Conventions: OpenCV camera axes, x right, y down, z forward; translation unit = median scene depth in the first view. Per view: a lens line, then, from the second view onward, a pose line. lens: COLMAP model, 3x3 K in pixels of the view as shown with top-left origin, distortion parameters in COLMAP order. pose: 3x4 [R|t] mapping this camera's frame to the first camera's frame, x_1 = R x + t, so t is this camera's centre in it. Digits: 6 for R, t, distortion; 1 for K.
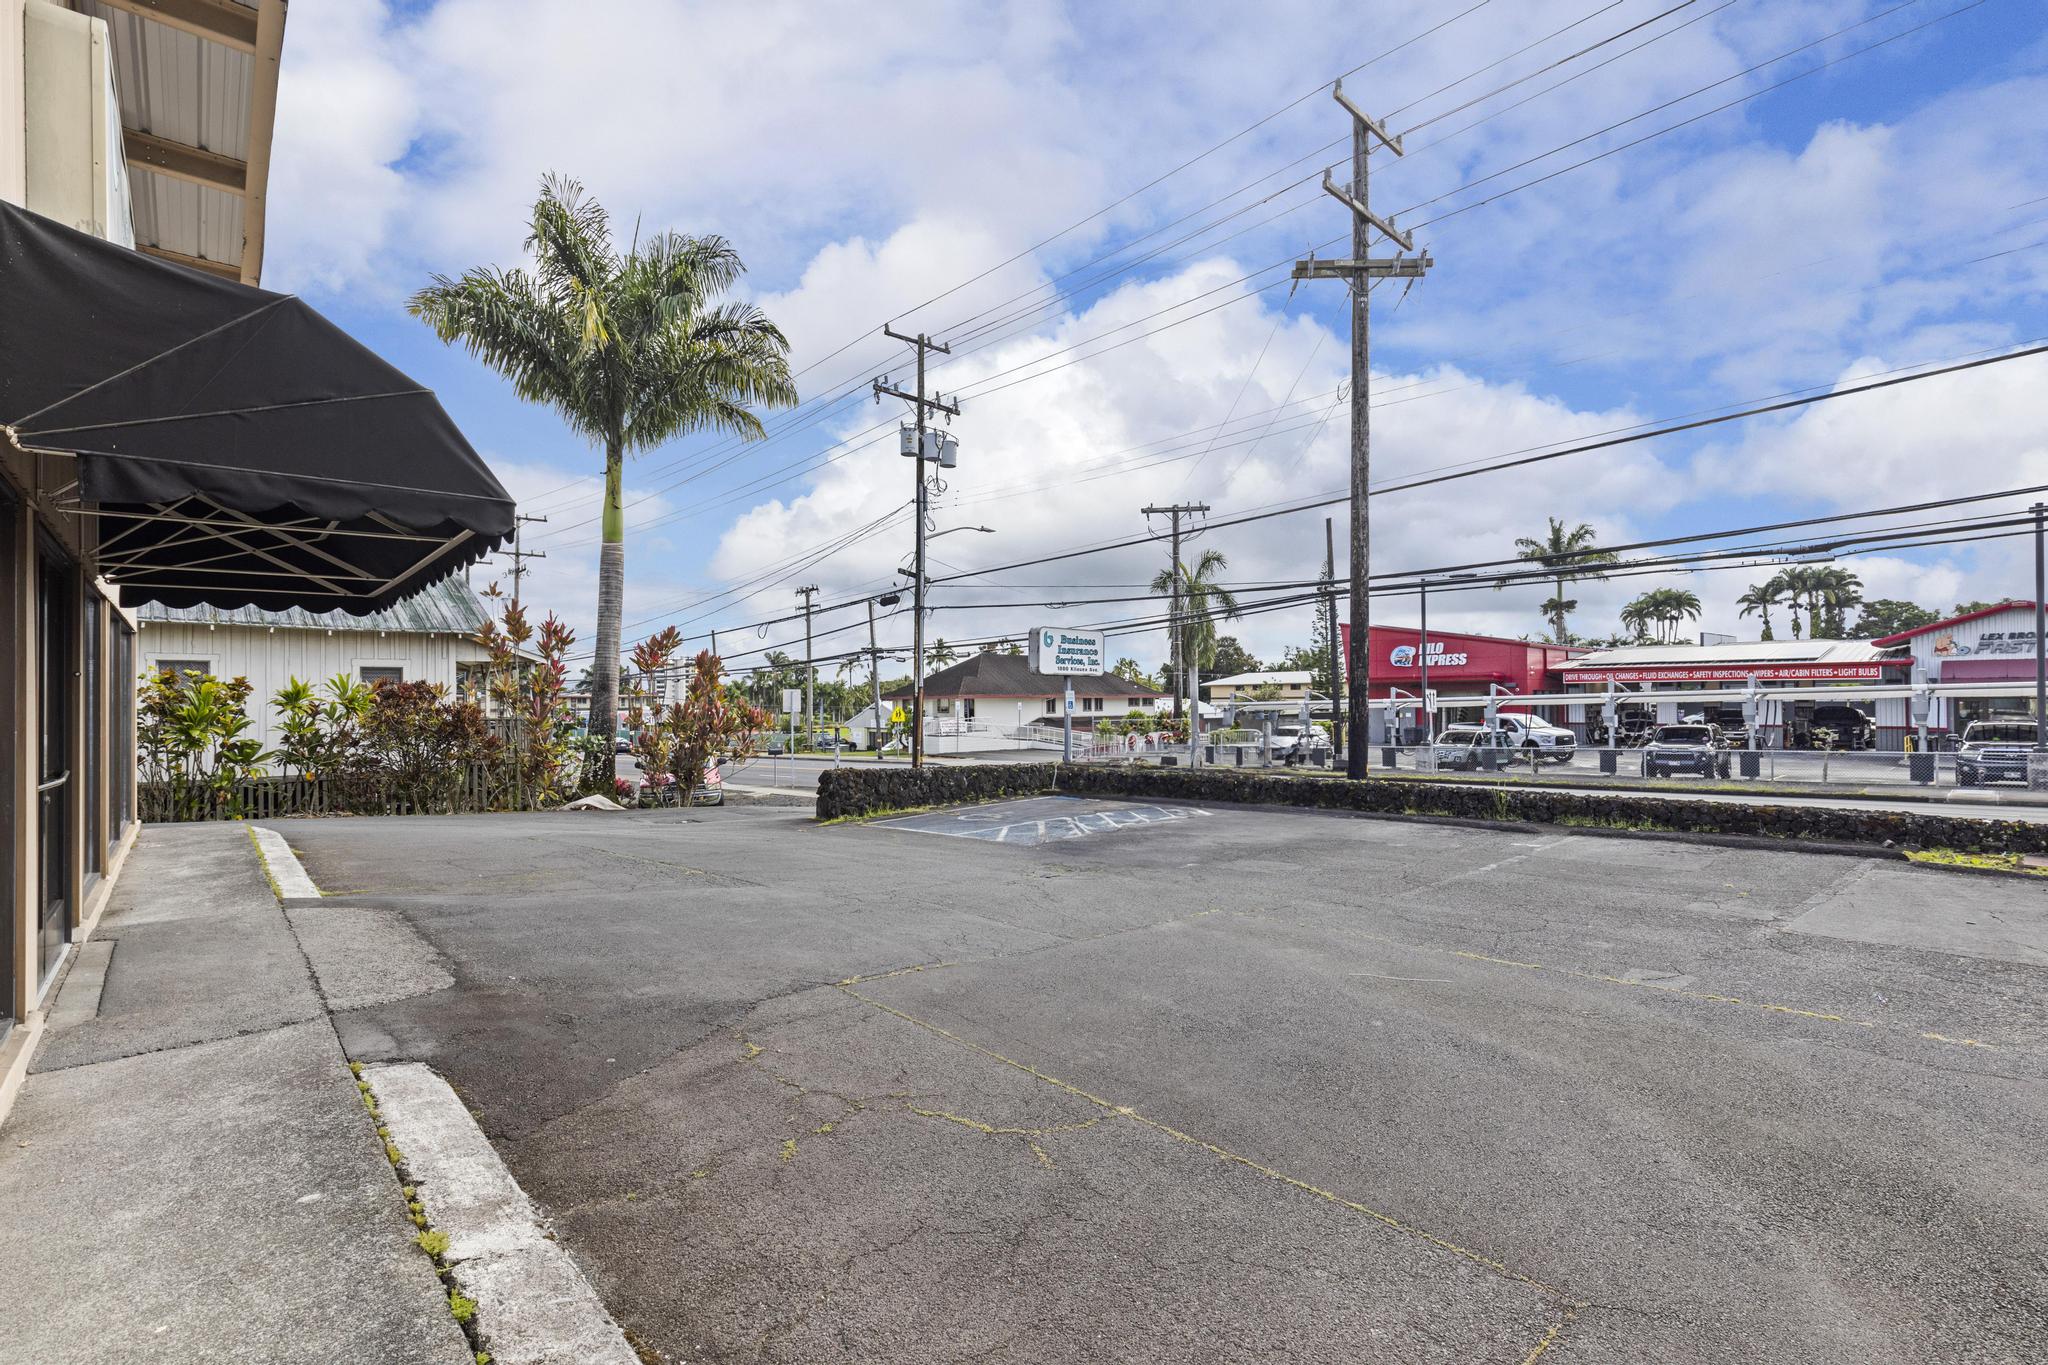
lens RADIAL K [[928.4, 0, 1015.4], [0, 928.4, 692.5], [0, 0, 1]] dist [0.002213, 0.000535]
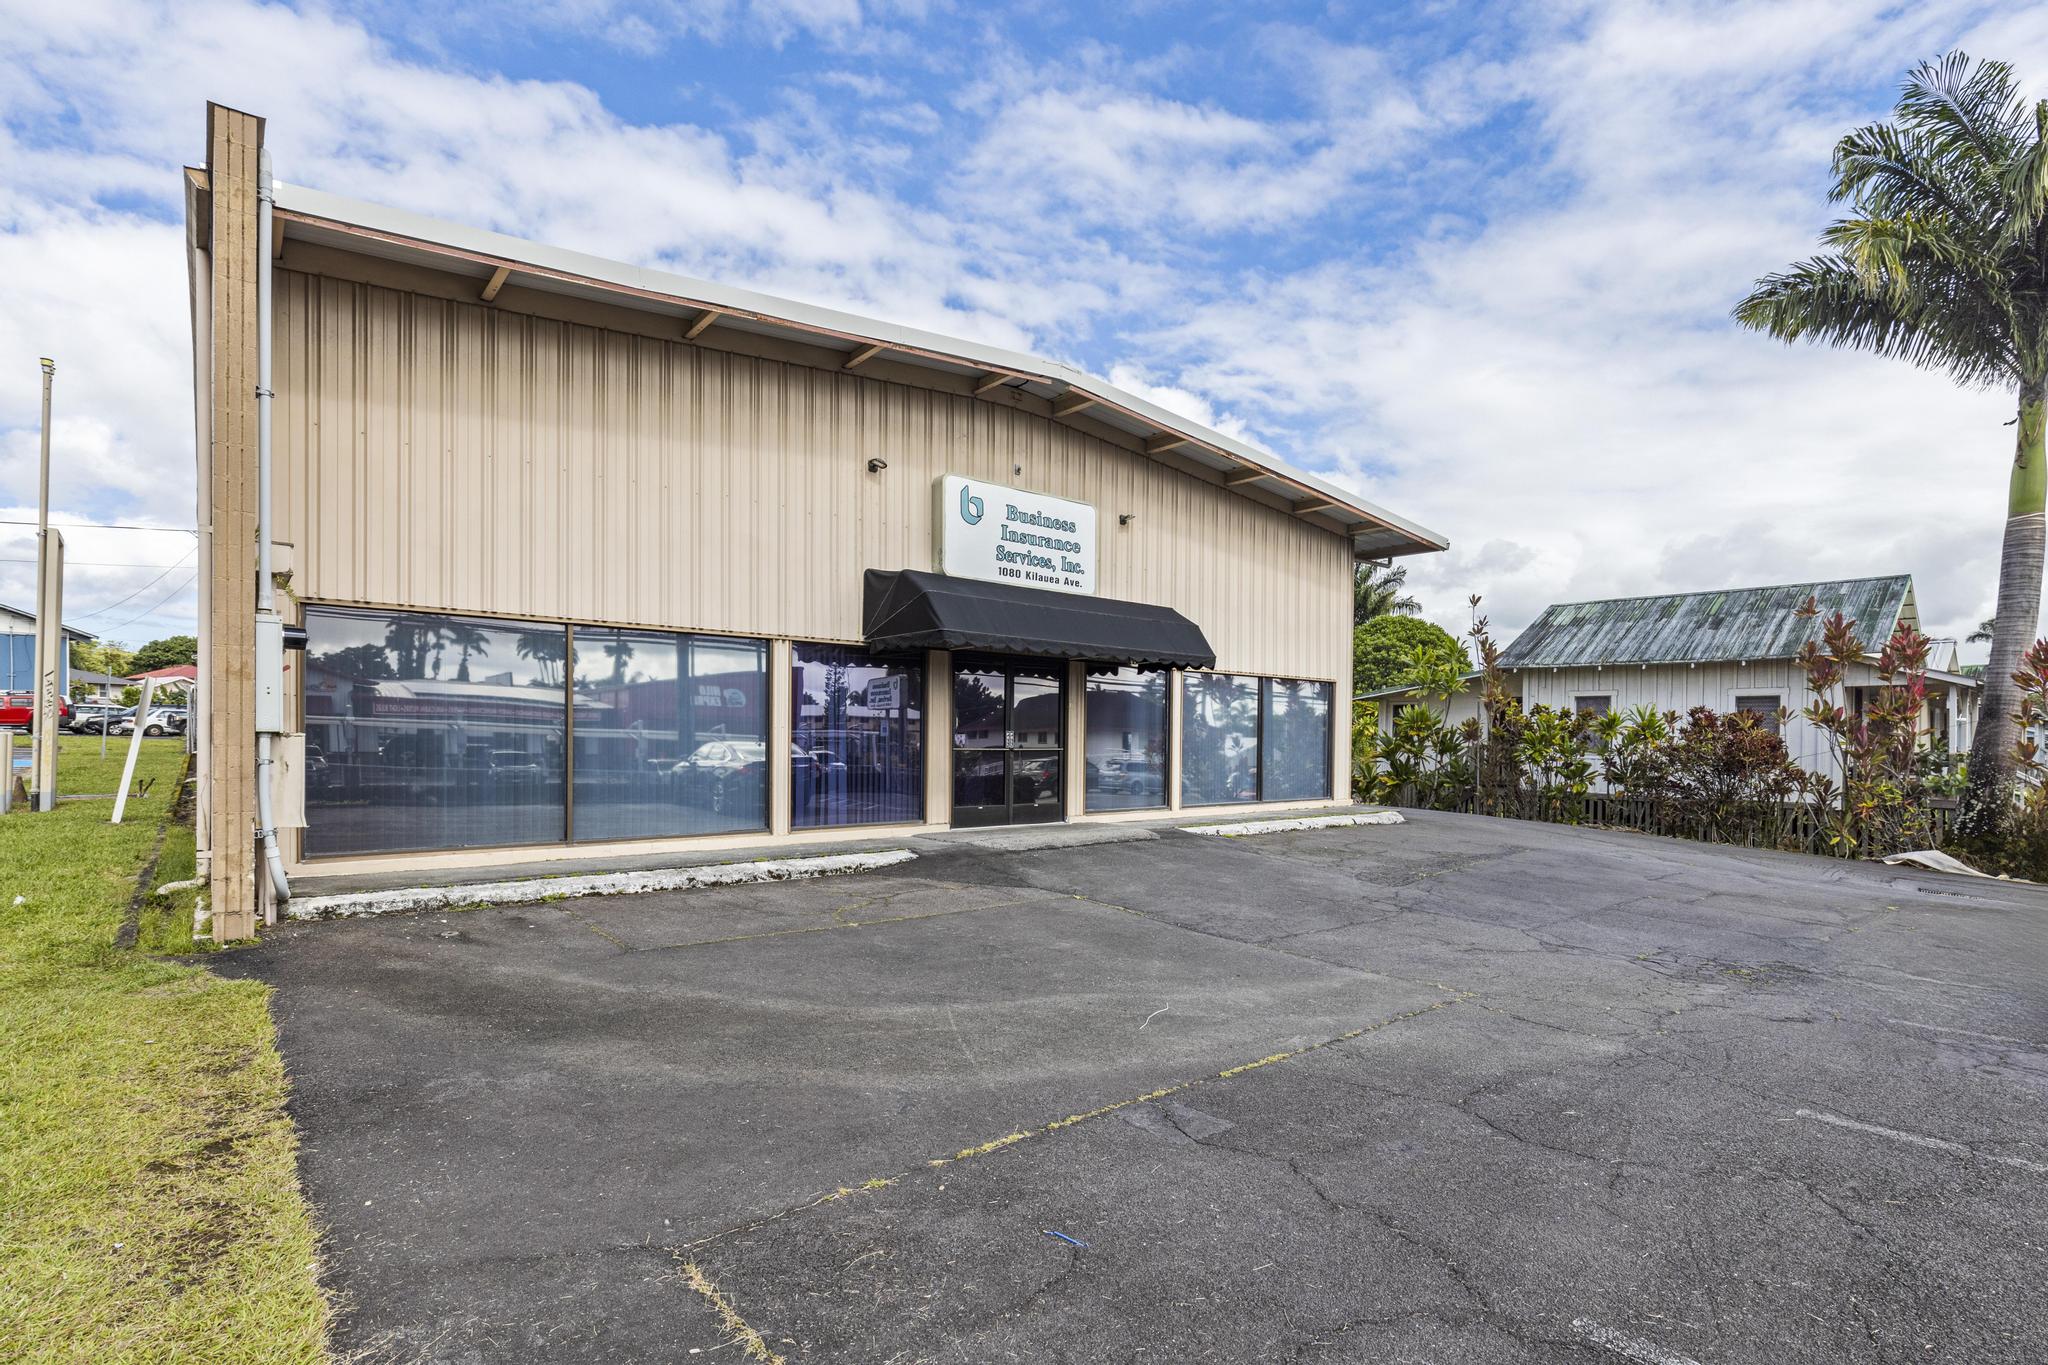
lens RADIAL K [[976.9, 0, 1034.4], [0, 976.9, 745.0], [0, 0, 1]] dist [0.006221, 0.000378]
pose [[-0.013135, 0.017199, -0.999766, 0.405476], [-0.002427, 0.999849, 0.017232, 0.009378], [0.999911, 0.002653, -0.013091, 0.268494]]
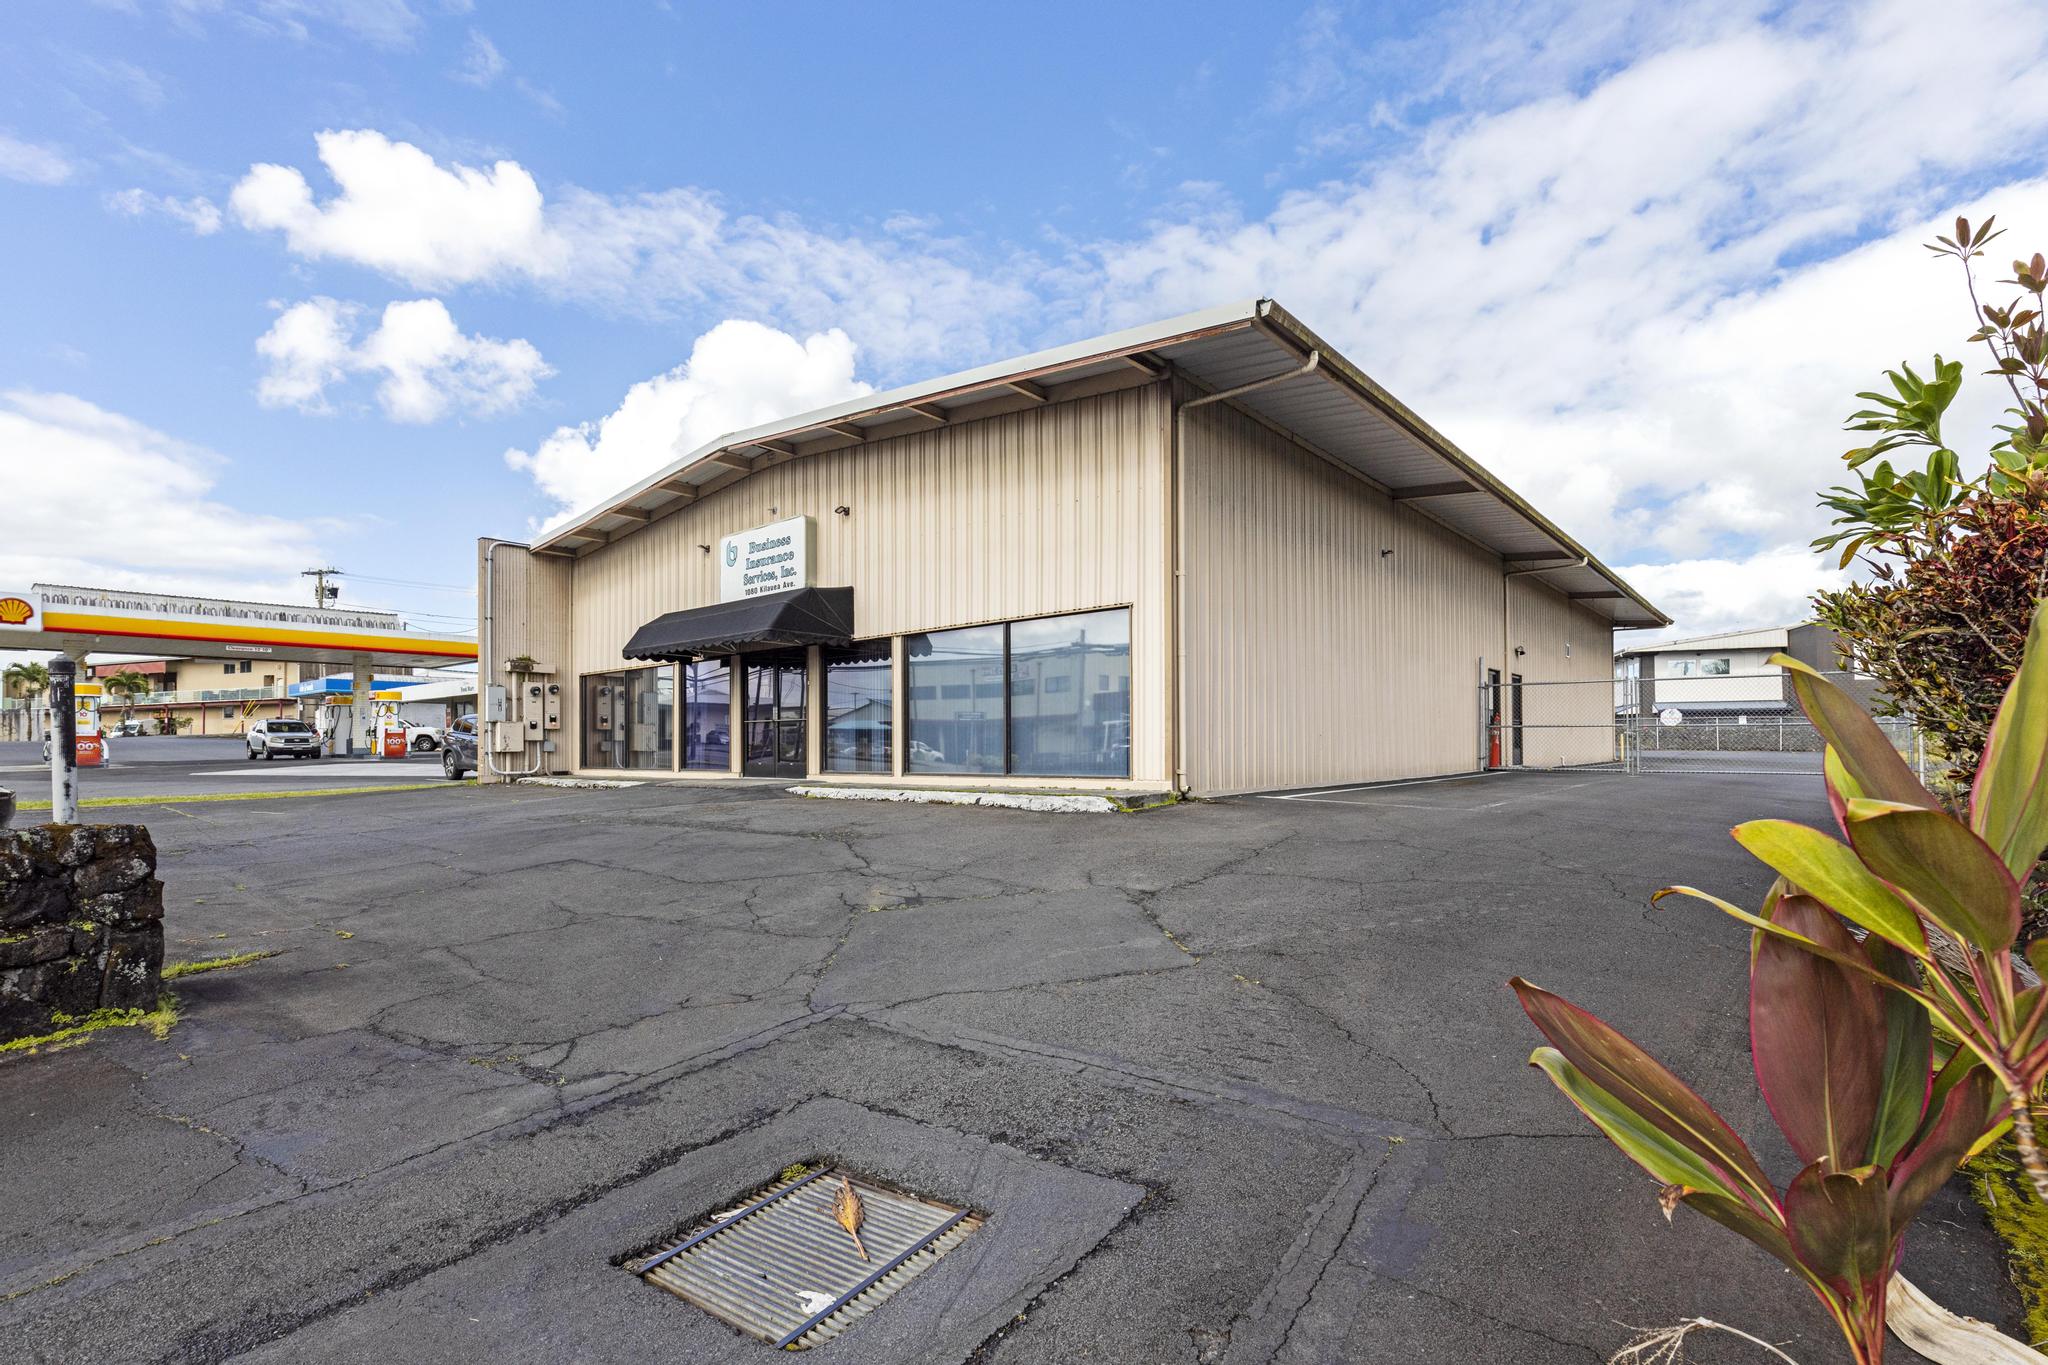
lens RADIAL K [[951.9, 0, 1020.6], [0, 951.9, 716.0], [0, 0, 1]] dist [0.000922, -0.000408]
pose [[-0.990657, 0.016217, -0.135410, -0.357224], [0.021233, 0.999138, -0.035679, 0.054970], [0.134715, -0.038220, -0.990147, 1.117428]]
